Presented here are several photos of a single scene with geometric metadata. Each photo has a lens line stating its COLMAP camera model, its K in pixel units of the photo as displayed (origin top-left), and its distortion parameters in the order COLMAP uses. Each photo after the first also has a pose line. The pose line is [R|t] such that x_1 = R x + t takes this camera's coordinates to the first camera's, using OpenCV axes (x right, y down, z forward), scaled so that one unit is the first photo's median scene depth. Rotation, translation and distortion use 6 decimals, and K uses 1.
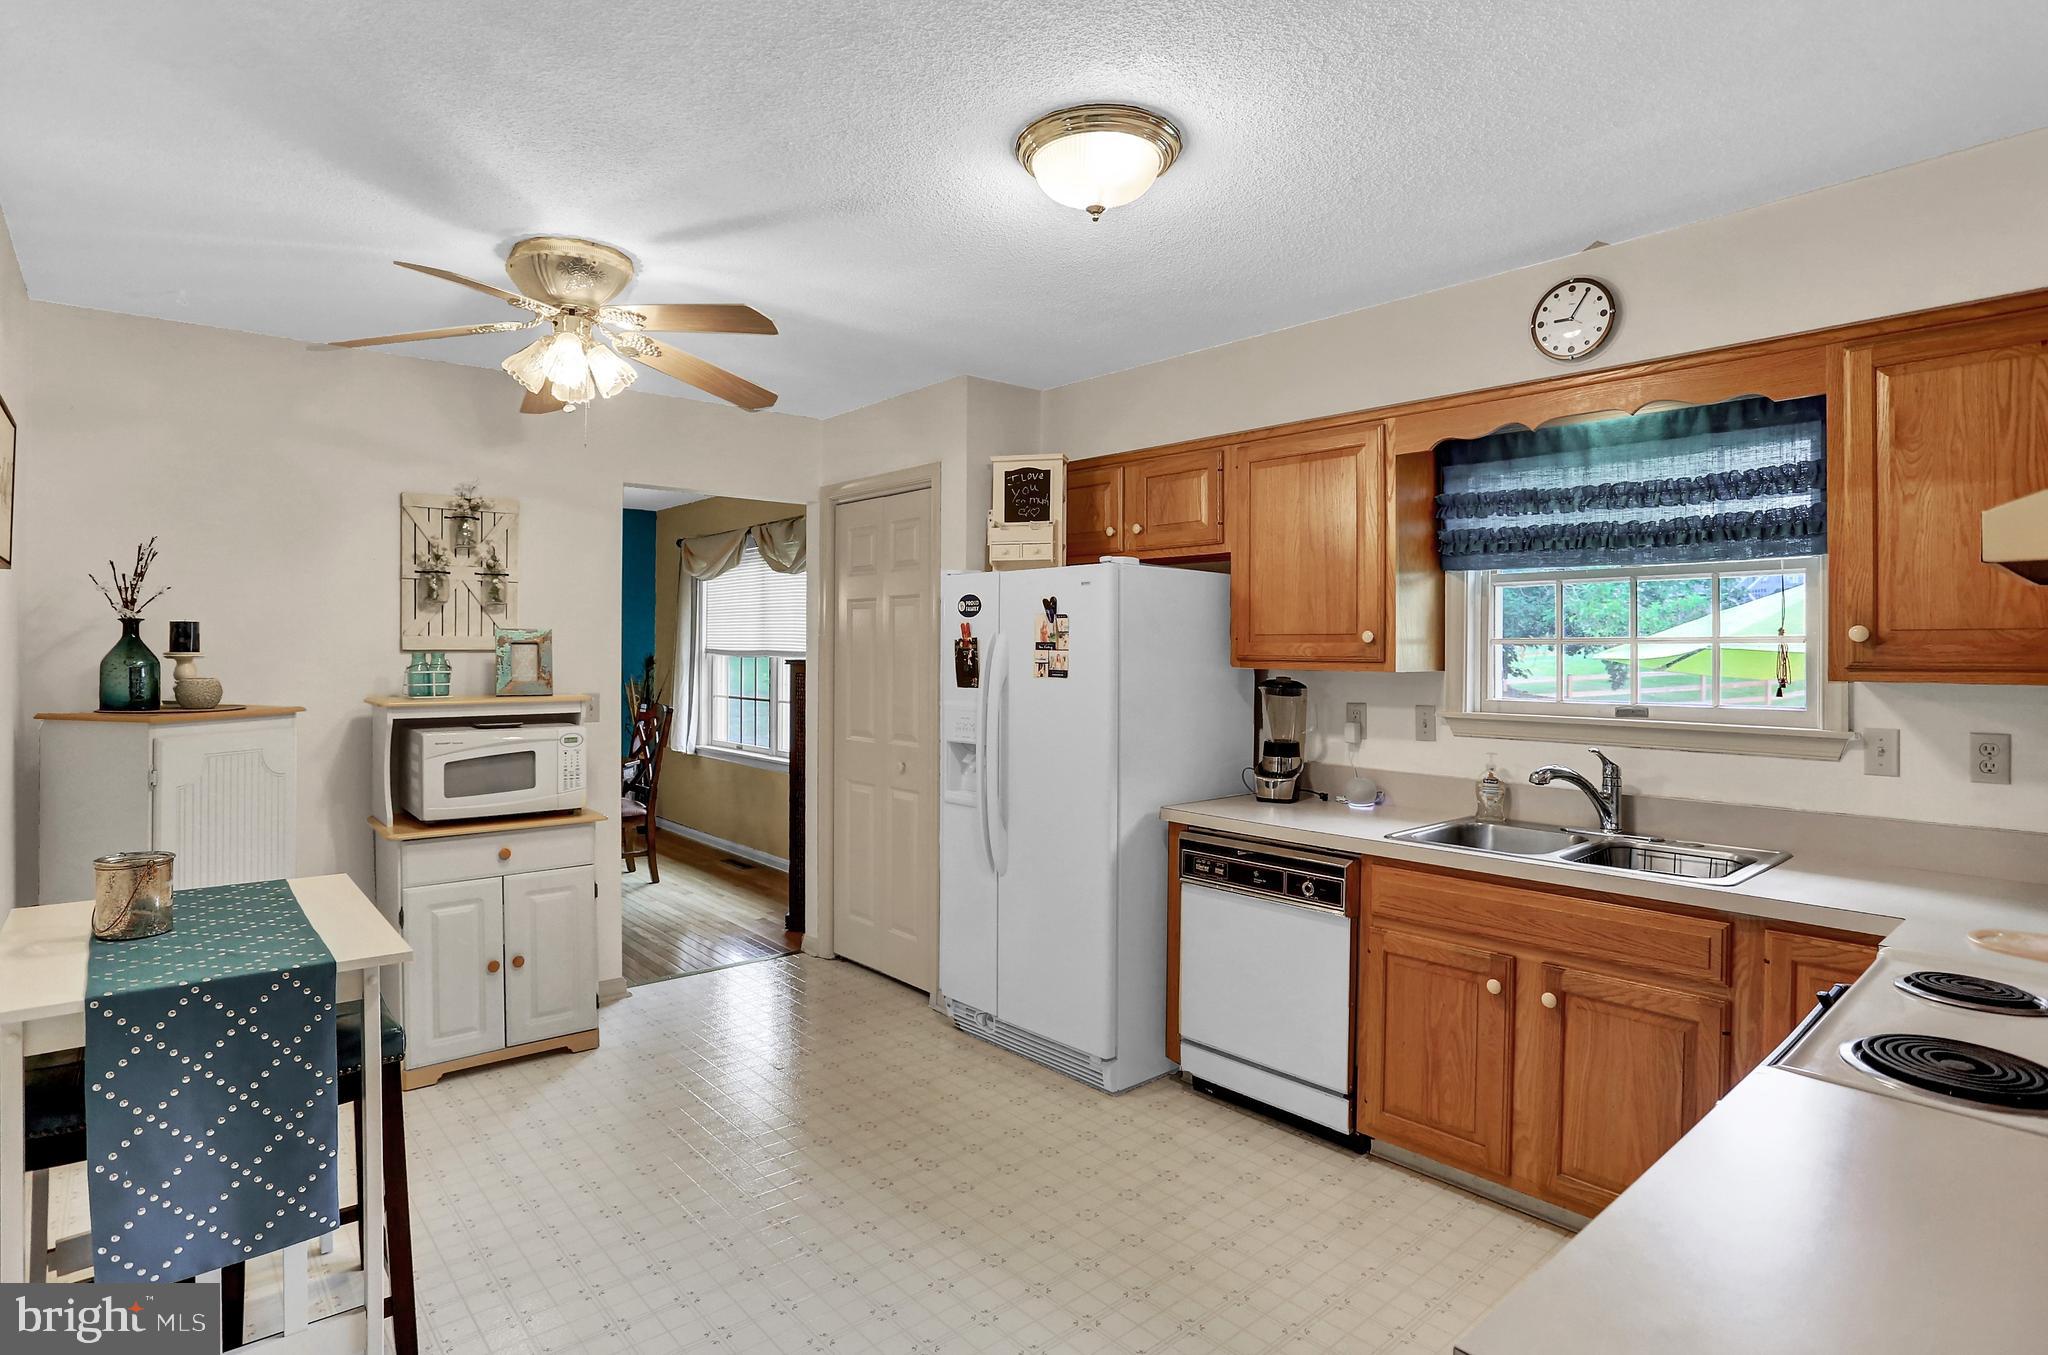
lens RADIAL K [[1065.6, 0, 1004.4], [0, 1065.6, 644.9], [0, 0, 1]] dist [-0.049347, 0.001402]
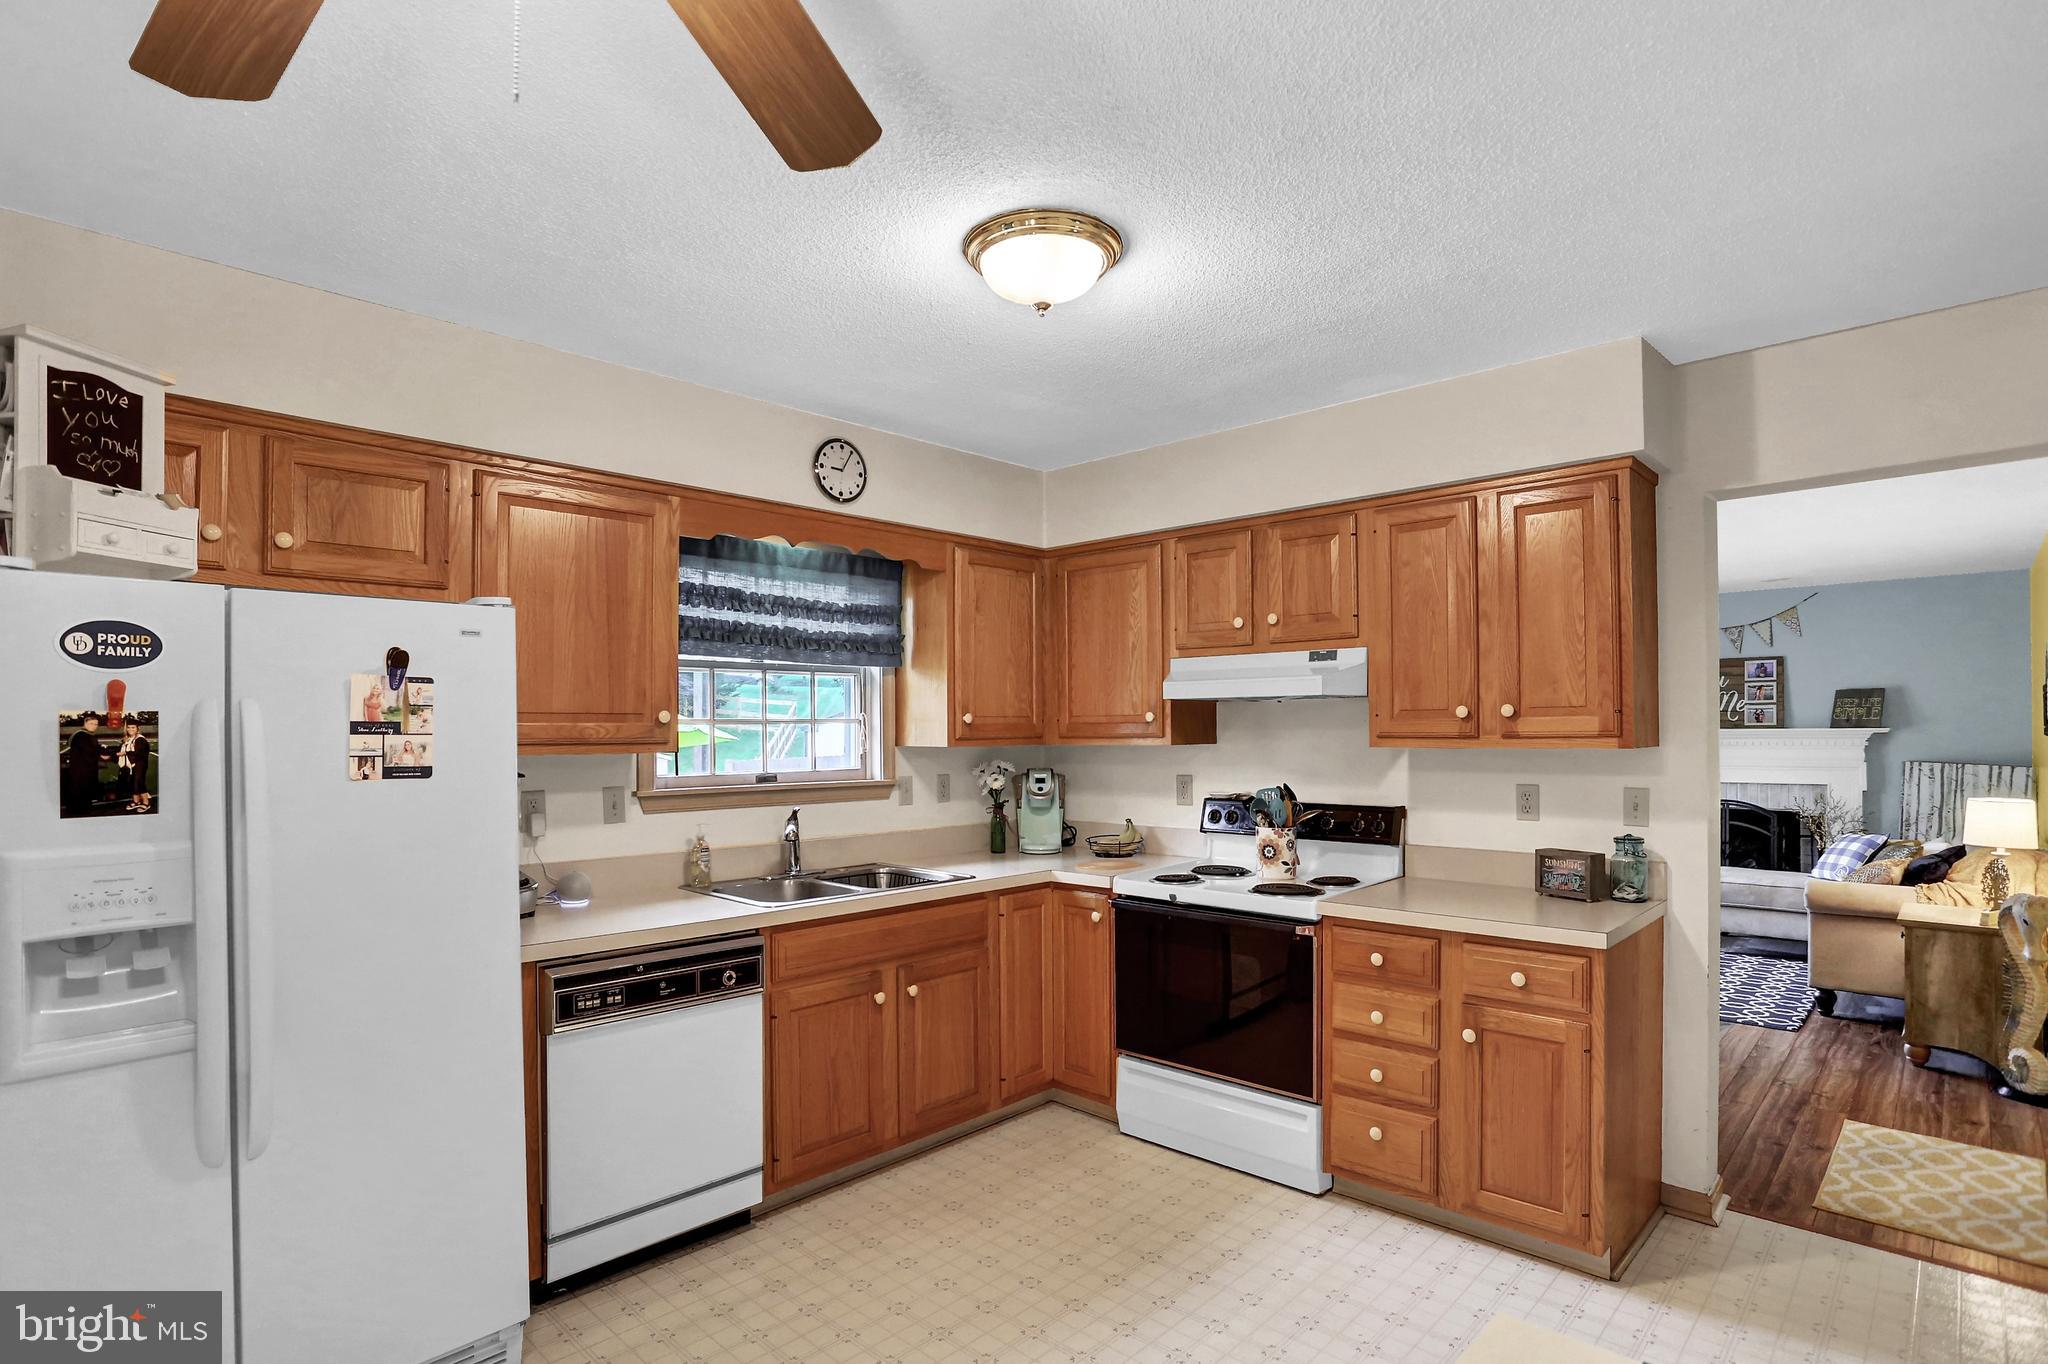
lens RADIAL K [[1066.5, 0, 979.2], [0, 1066.5, 739.1], [0, 0, 1]] dist [-0.027322, 0.001727]
pose [[-0.094273, -0.012139, 0.995472, -0.653299], [0.006060, 0.999900, 0.012767, 0.002173], [-0.995528, 0.007236, -0.094190, 0.806826]]
